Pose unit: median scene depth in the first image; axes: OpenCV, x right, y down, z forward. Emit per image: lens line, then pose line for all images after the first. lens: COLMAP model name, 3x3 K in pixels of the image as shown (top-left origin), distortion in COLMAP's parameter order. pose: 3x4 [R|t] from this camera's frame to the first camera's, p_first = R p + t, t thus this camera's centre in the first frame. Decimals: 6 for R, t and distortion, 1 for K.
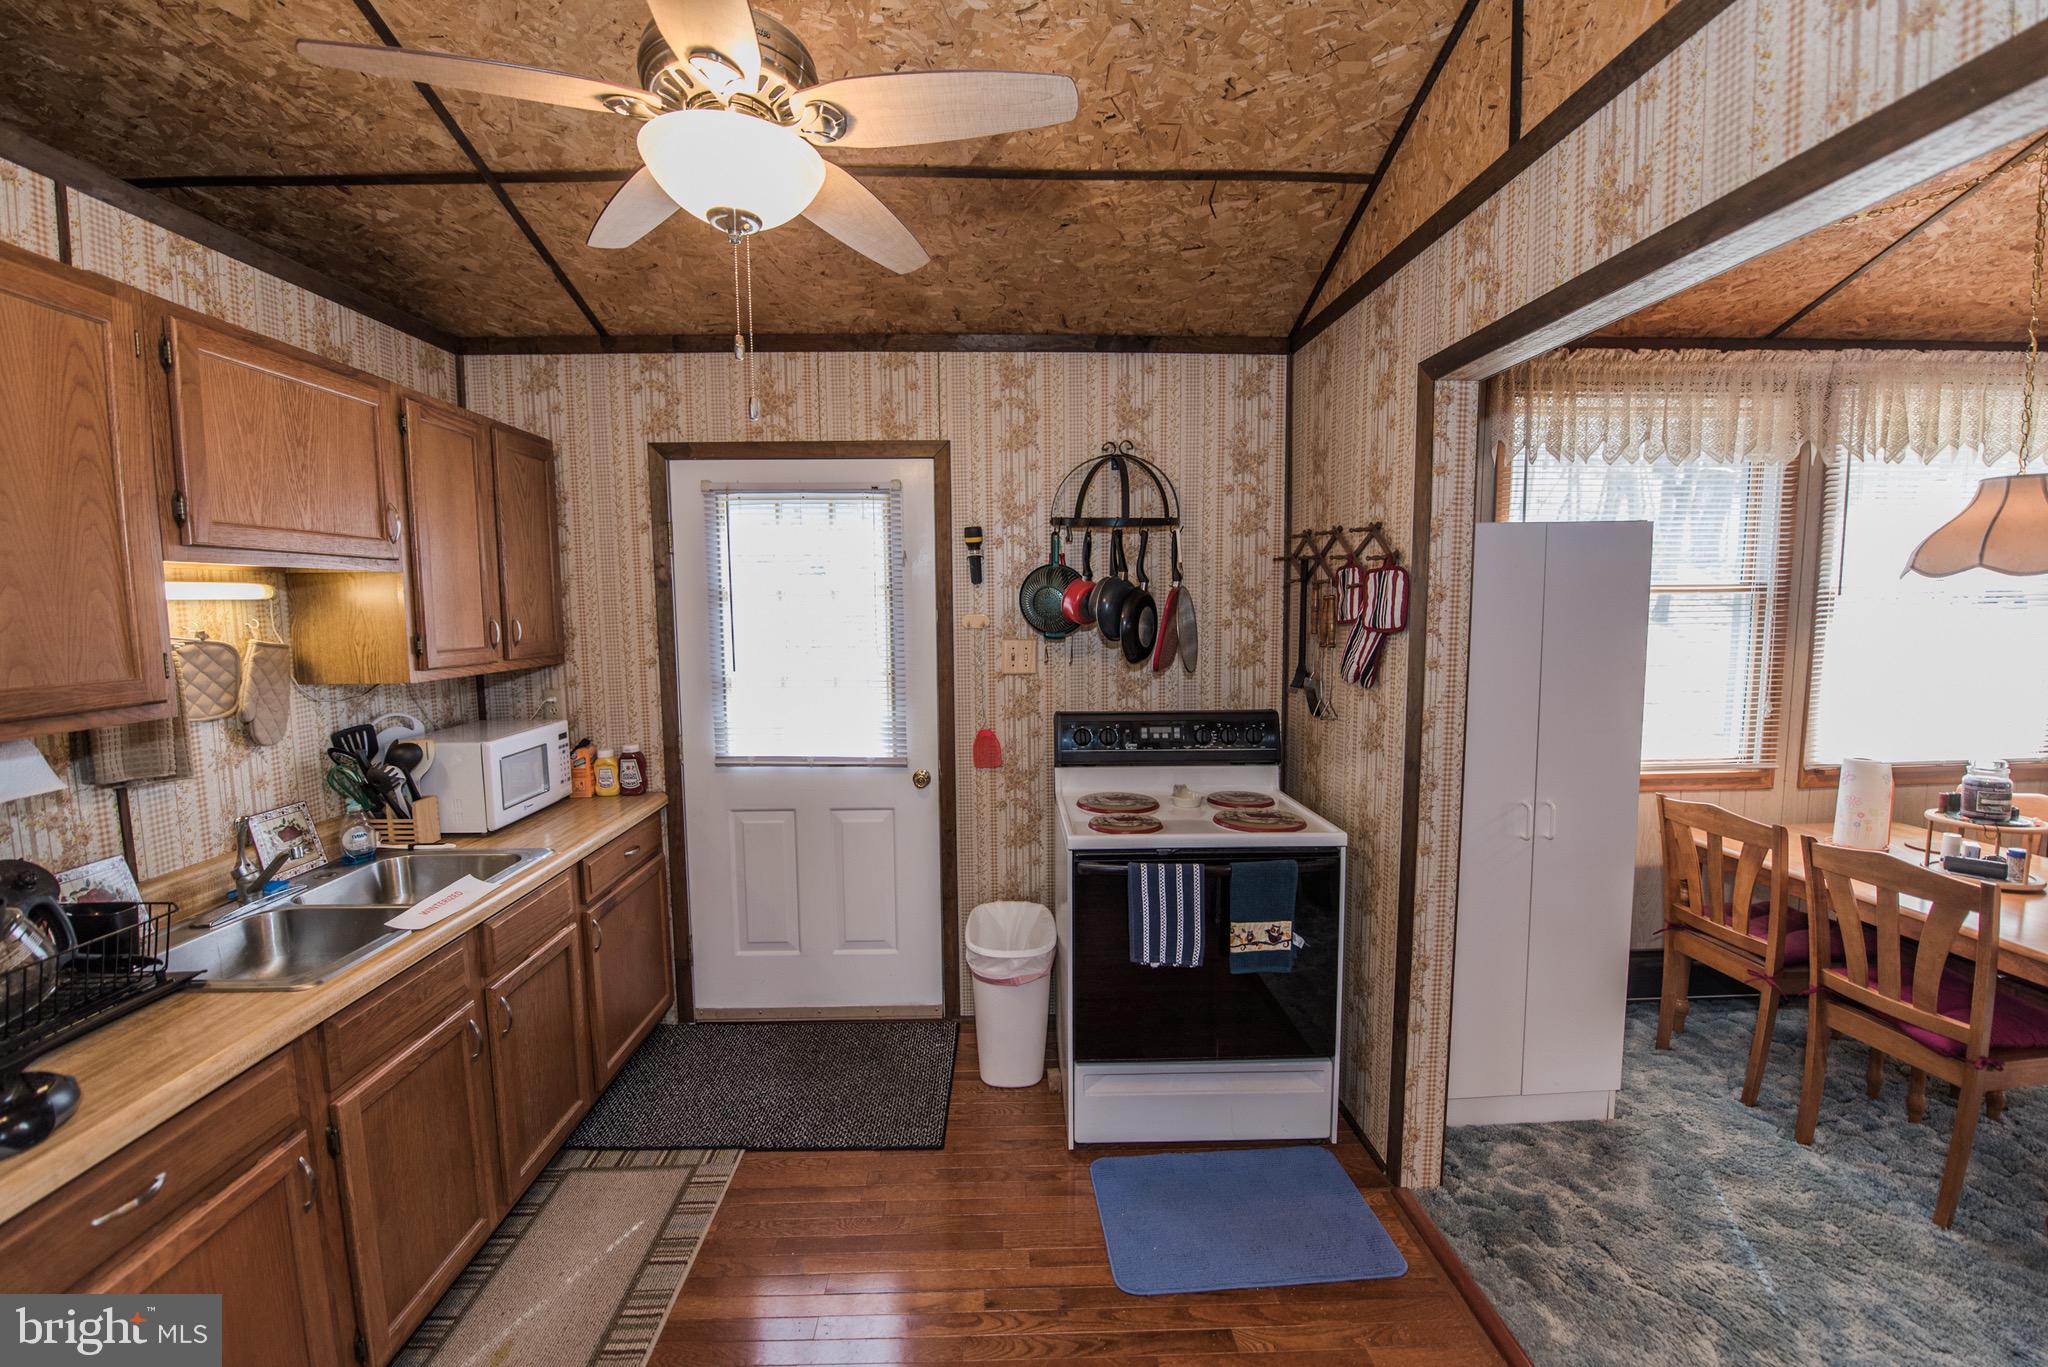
lens RADIAL K [[814.3, 0, 1020.7], [0, 814.3, 681.2], [0, 0, 1]] dist [-0.015339, -0.002191]
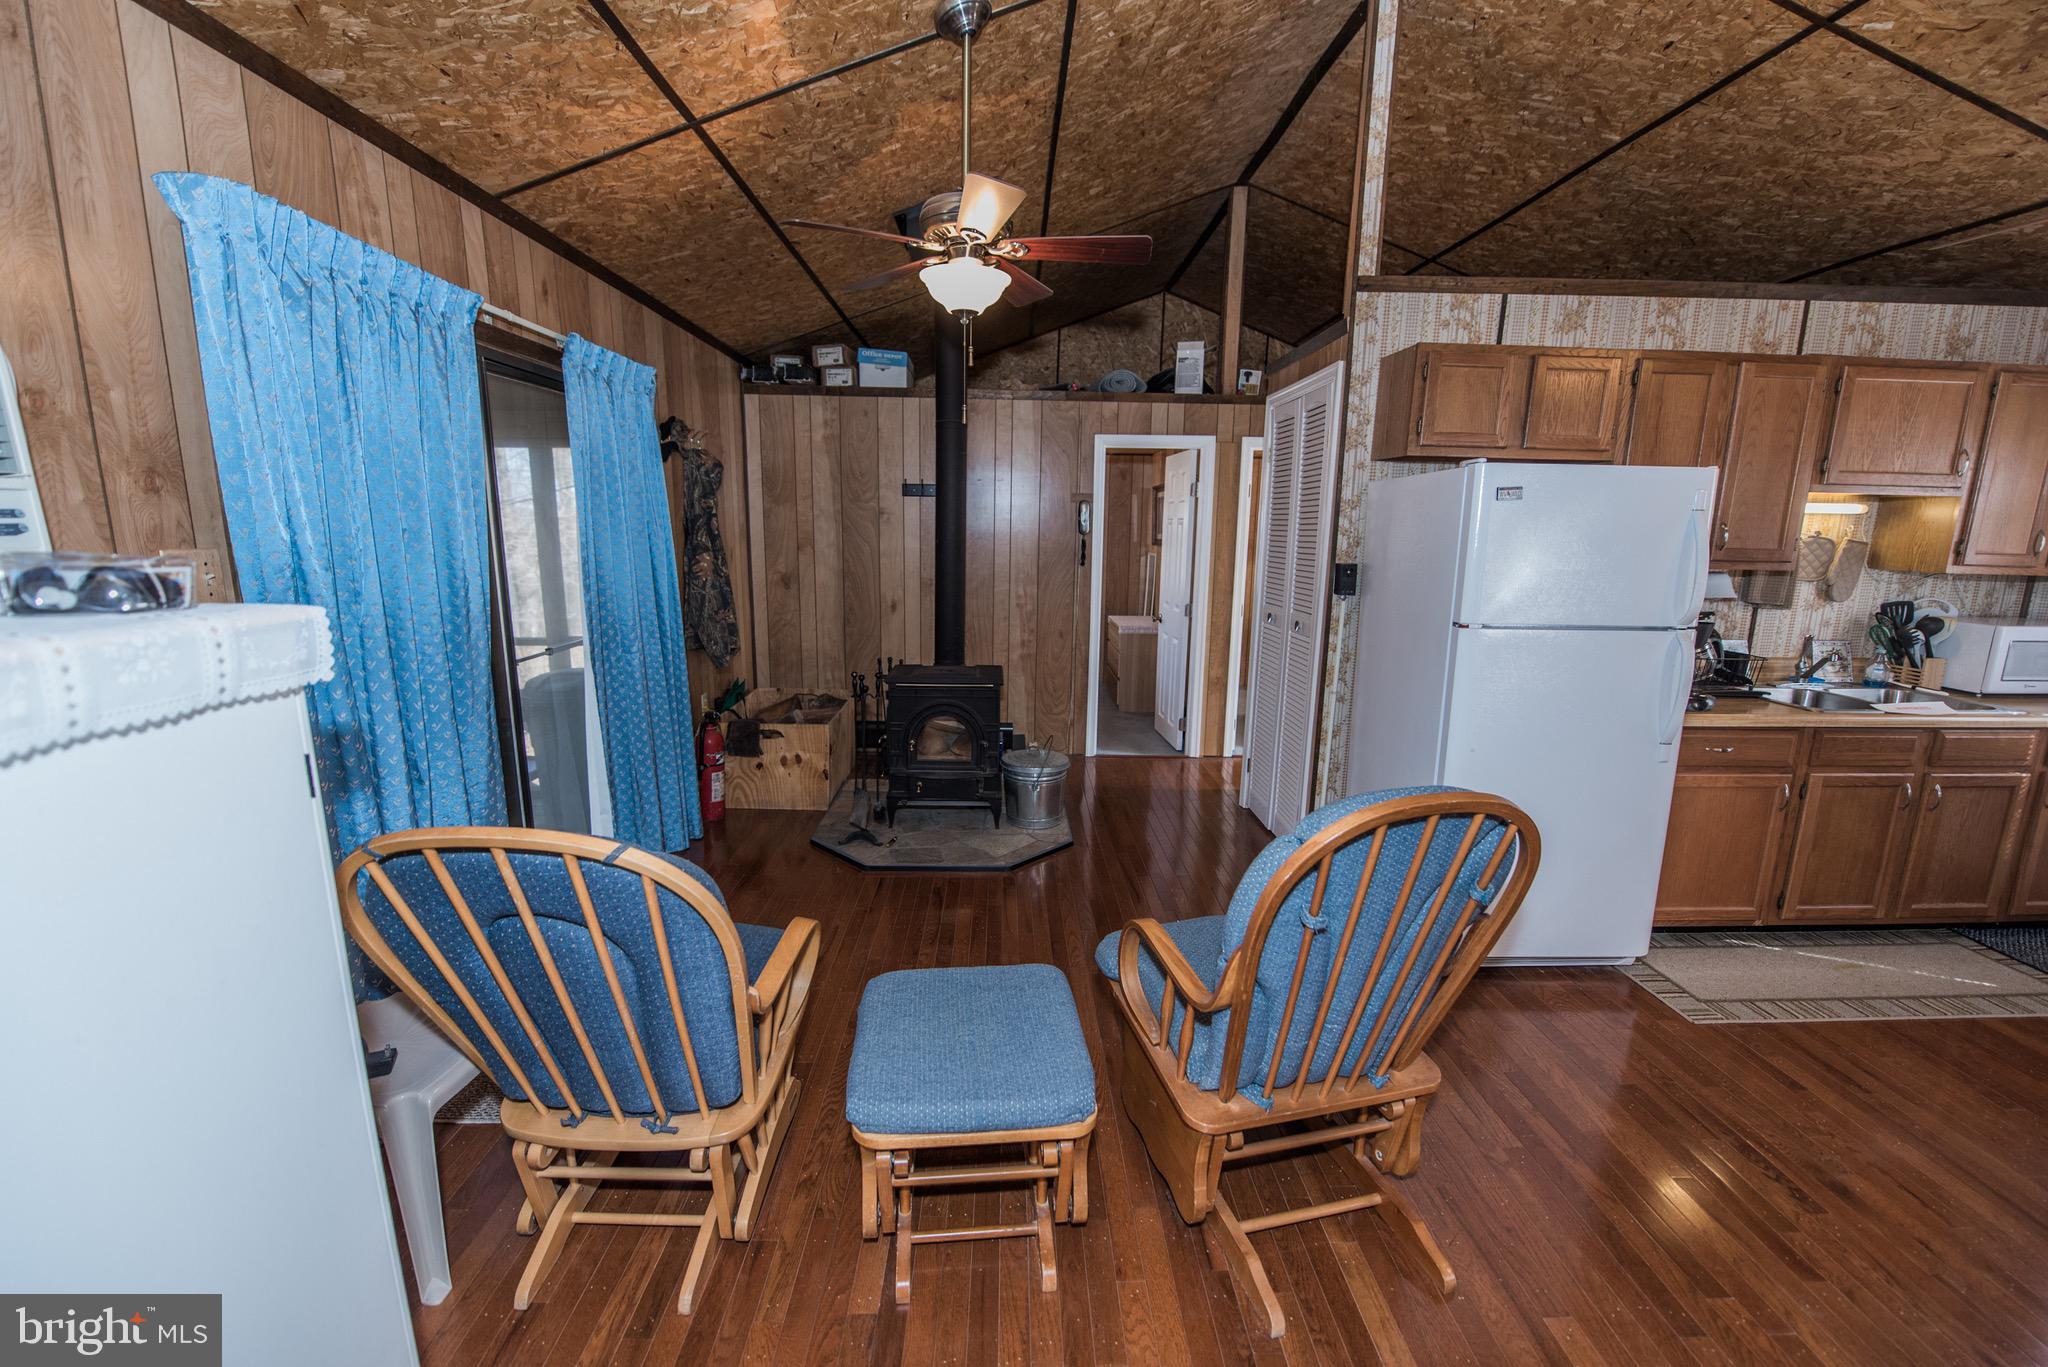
lens RADIAL K [[814.3, 0, 1018.5], [0, 814.3, 681.7], [0, 0, 1]] dist [-0.015339, -0.002191]
pose [[-0.010964, 0.201241, -0.979480, 0.640874], [-0.107558, 0.973619, 0.201240, 0.076879], [0.994138, 0.107558, 0.010970, -0.600523]]
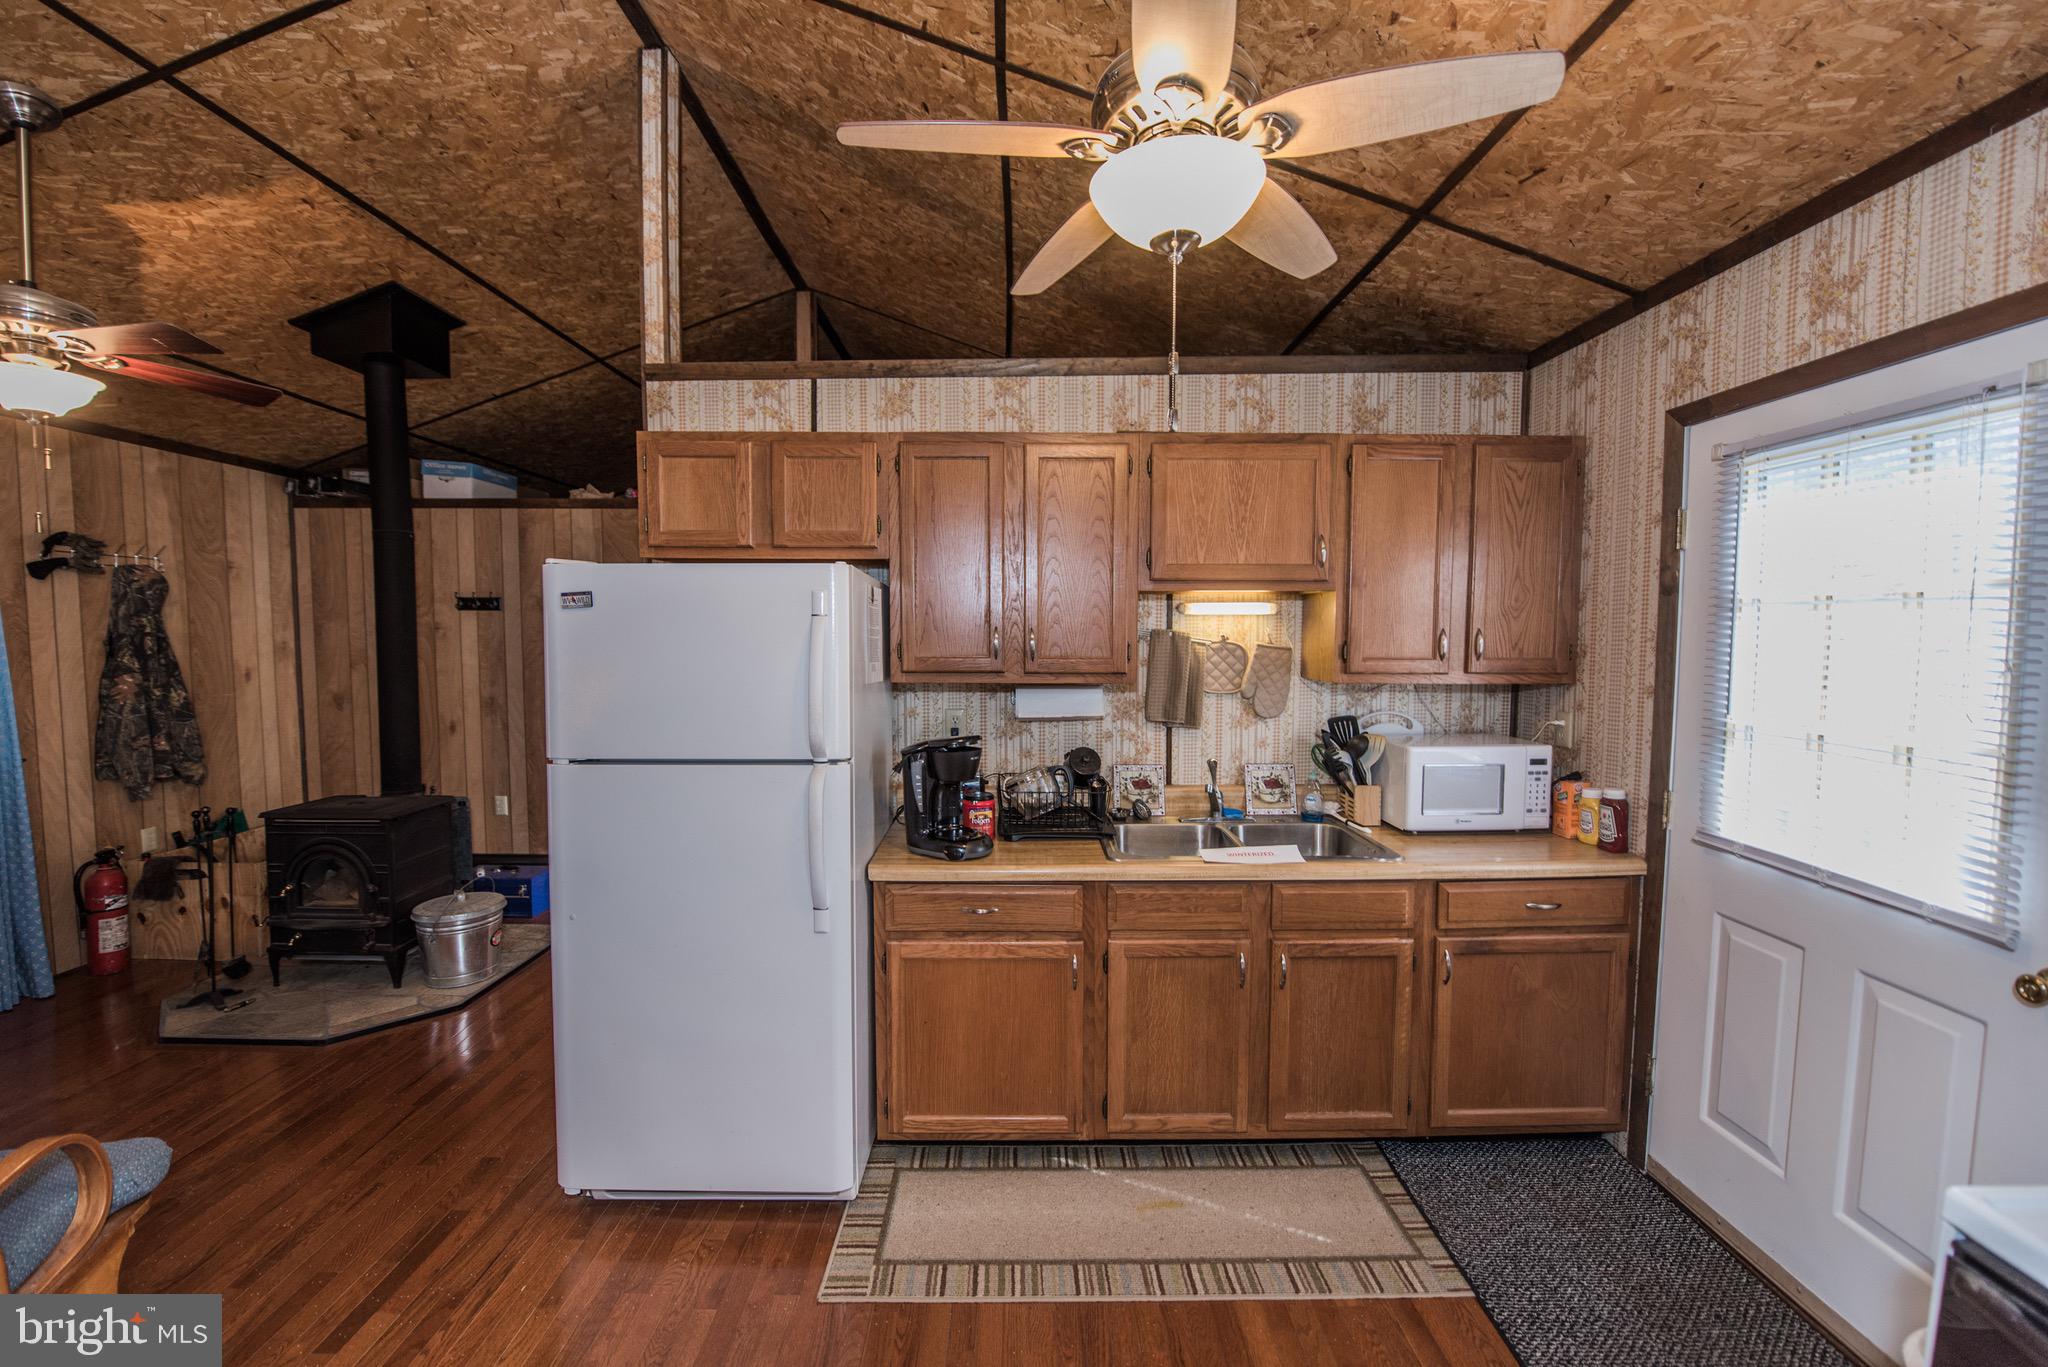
lens RADIAL K [[814.3, 0, 1016.9], [0, 814.3, 682.9], [0, 0, 1]] dist [-0.015339, -0.002191]
pose [[-0.025991, 0.072945, -0.996997, 0.413387], [-0.095504, 0.992591, 0.075112, -0.038841], [0.995090, 0.097169, -0.018832, 0.497471]]
